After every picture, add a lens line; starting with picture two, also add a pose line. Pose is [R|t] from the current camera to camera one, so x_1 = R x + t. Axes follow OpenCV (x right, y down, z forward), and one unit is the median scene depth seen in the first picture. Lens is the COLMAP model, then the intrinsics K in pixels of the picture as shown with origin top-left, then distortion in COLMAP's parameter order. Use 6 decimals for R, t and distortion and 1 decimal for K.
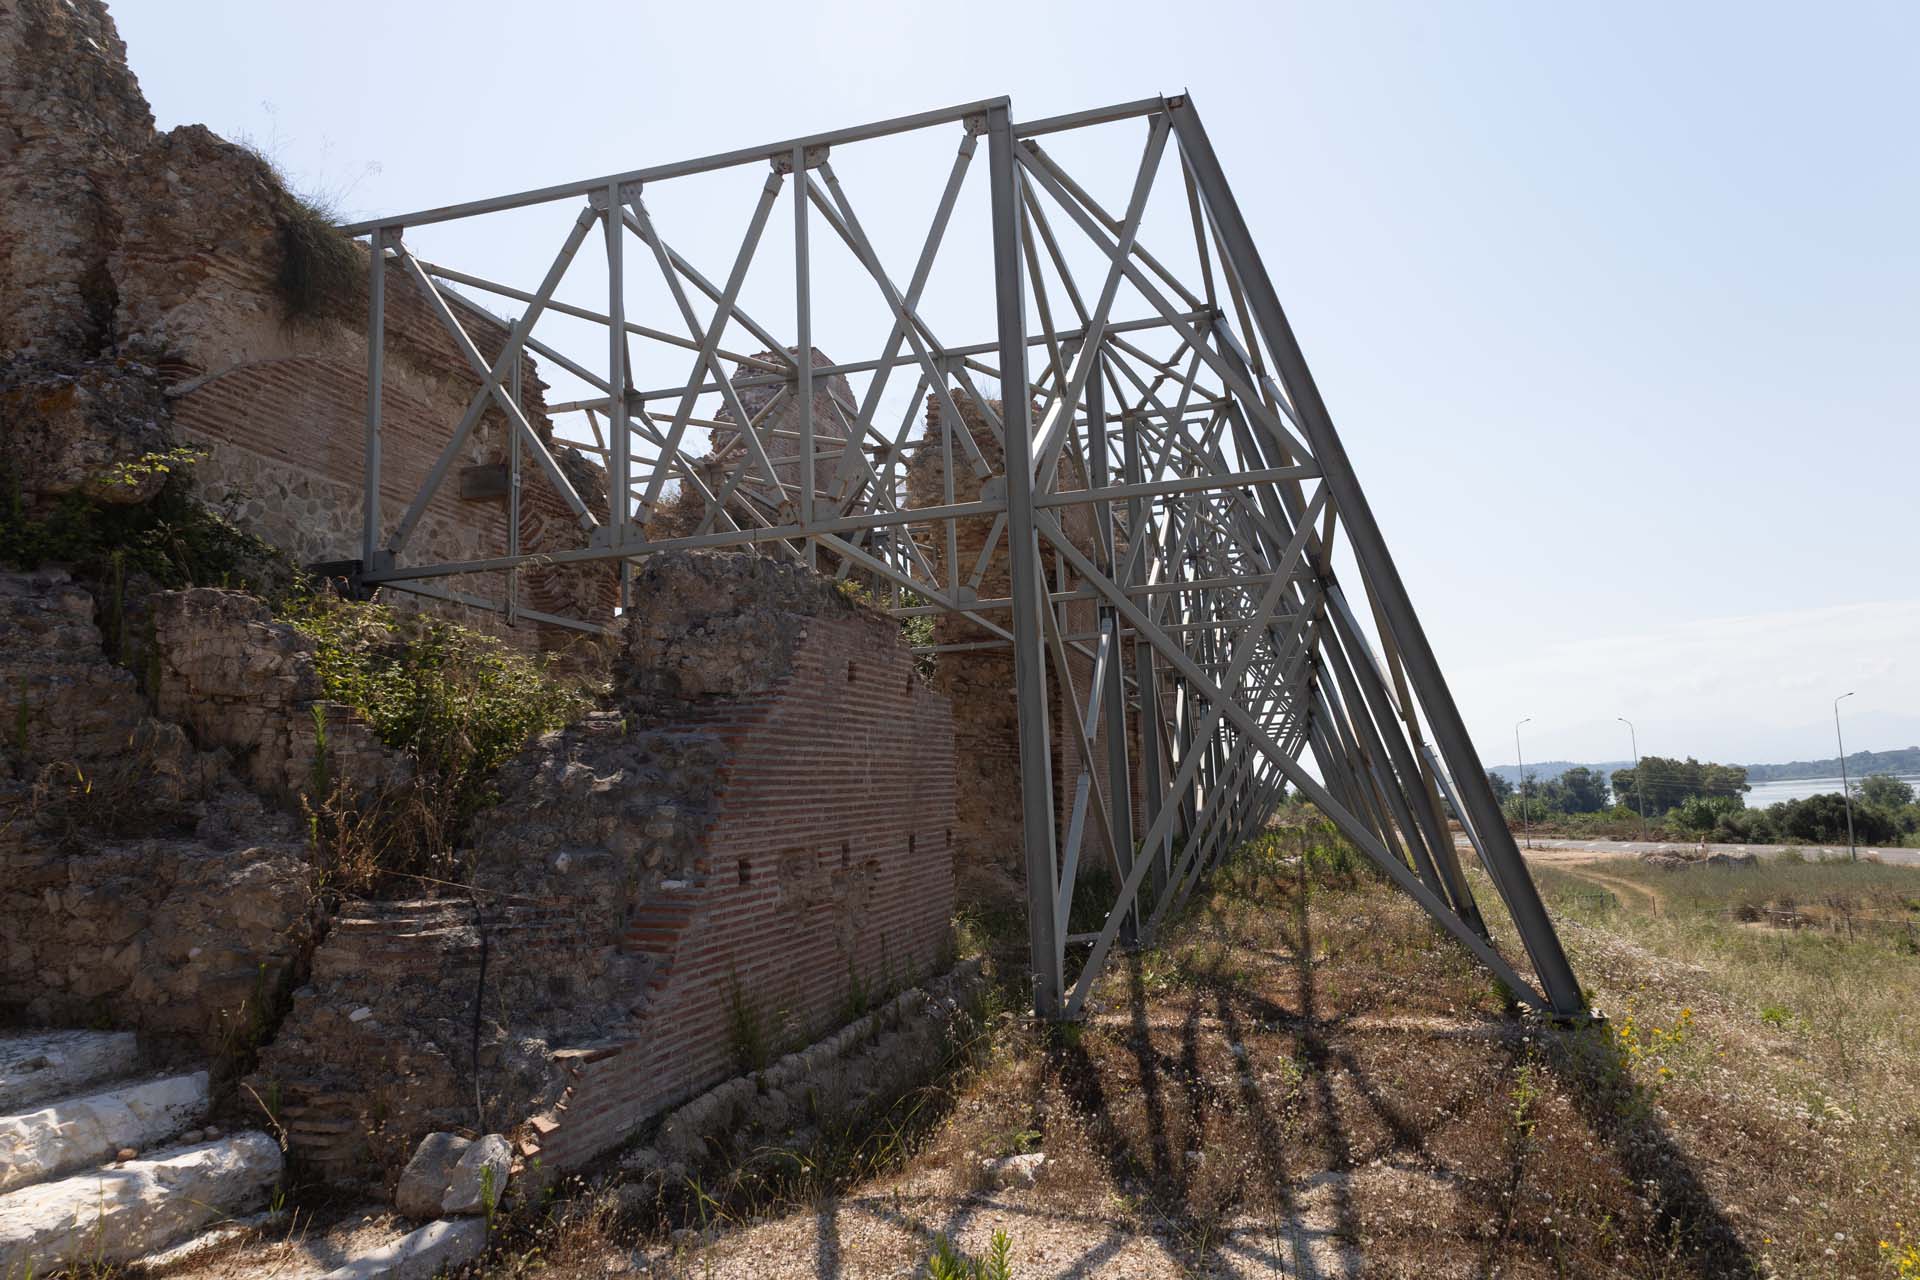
lens RADIAL K [[1239.6, 0, 963.2], [0, 1239.6, 638.8], [0, 0, 1]] dist [-0.009809, 0.010388]
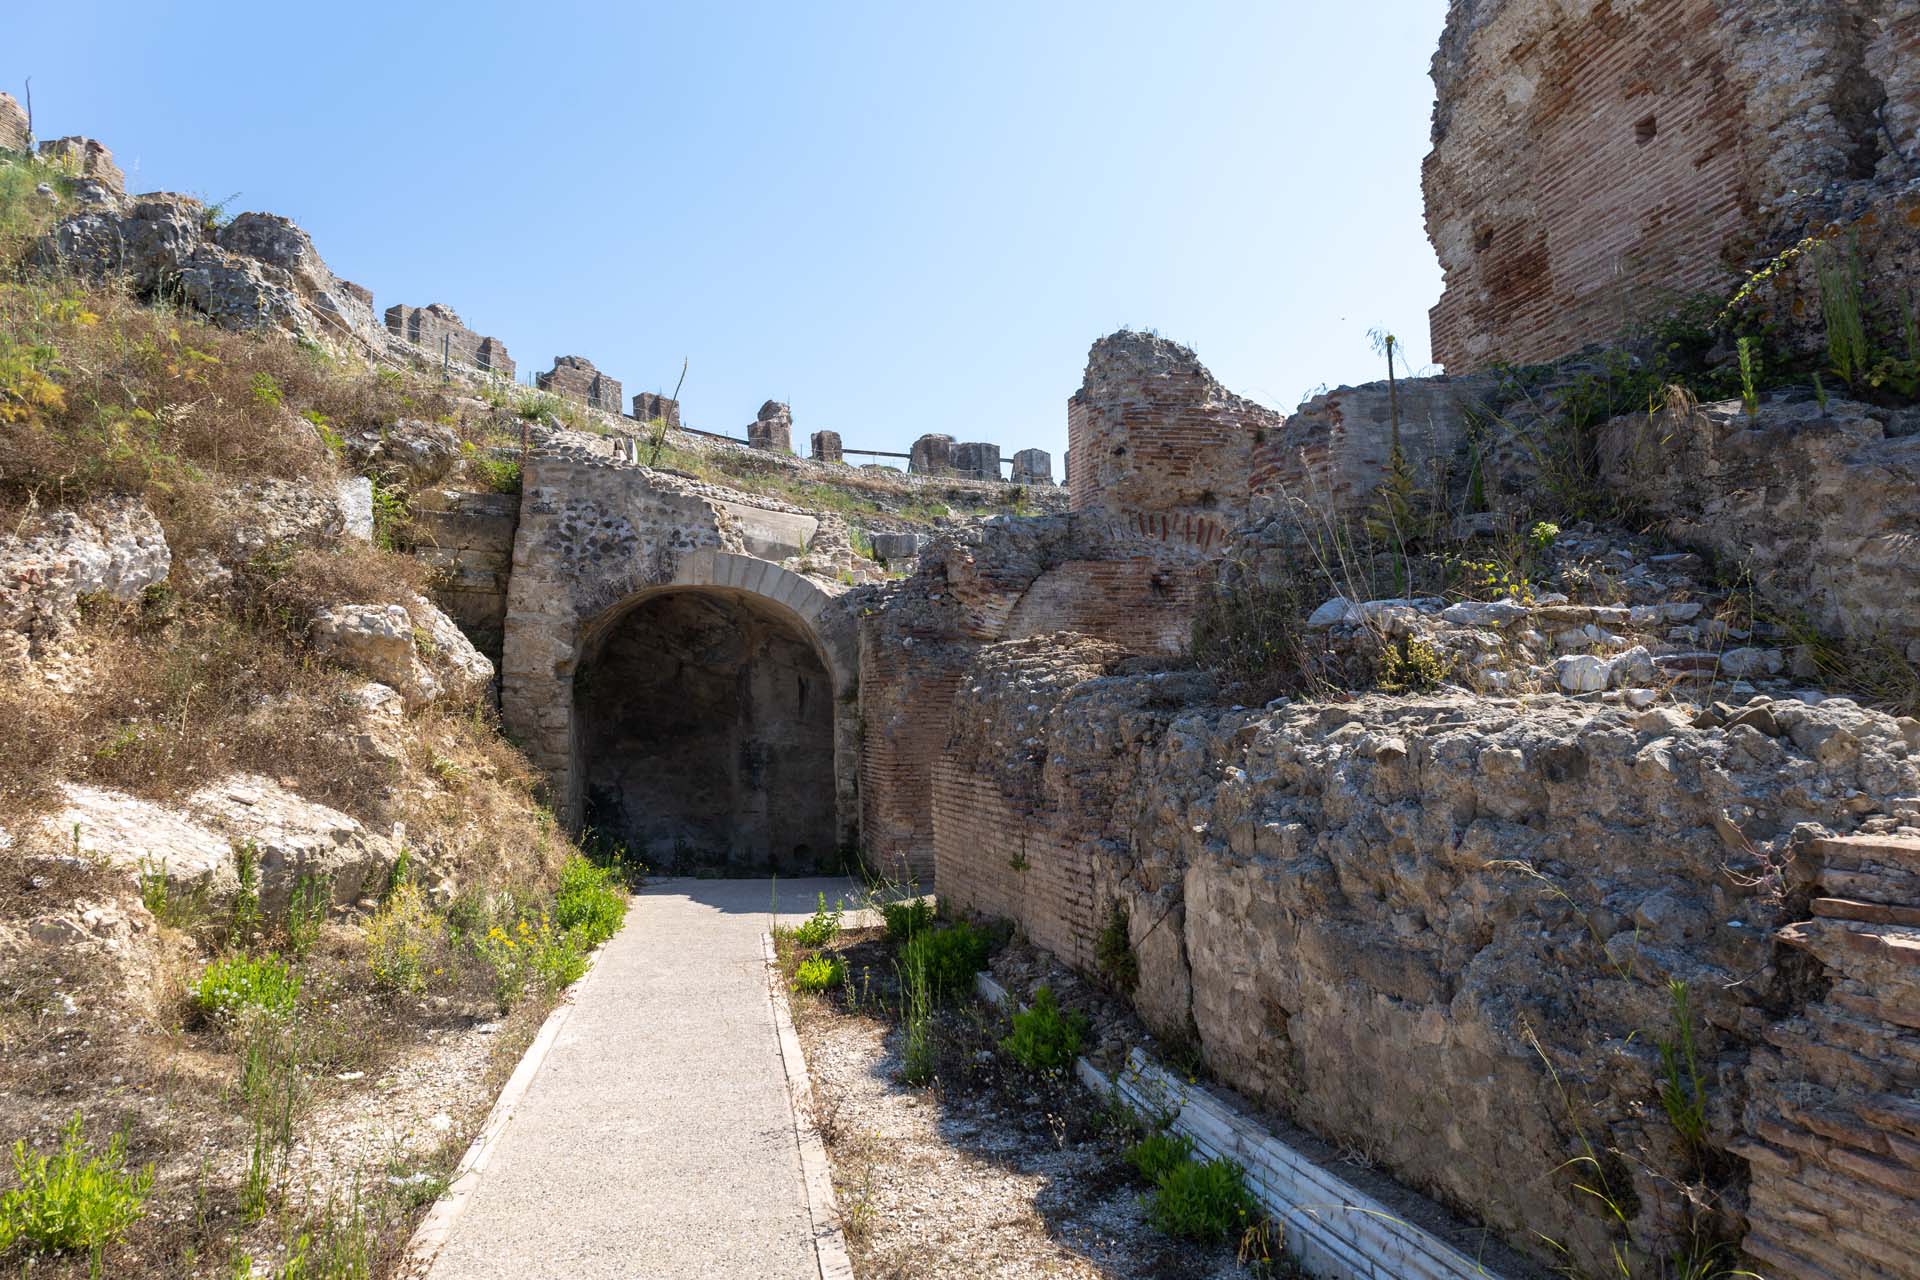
lens RADIAL K [[1239.6, 0, 959.3], [0, 1239.6, 636.6], [0, 0, 1]] dist [-0.009809, 0.010388]
pose [[0.461300, -0.072510, -0.884276, -0.306330], [0.142926, 0.989711, -0.006596, 0.005111], [0.875657, -0.123343, 0.466918, 0.009705]]
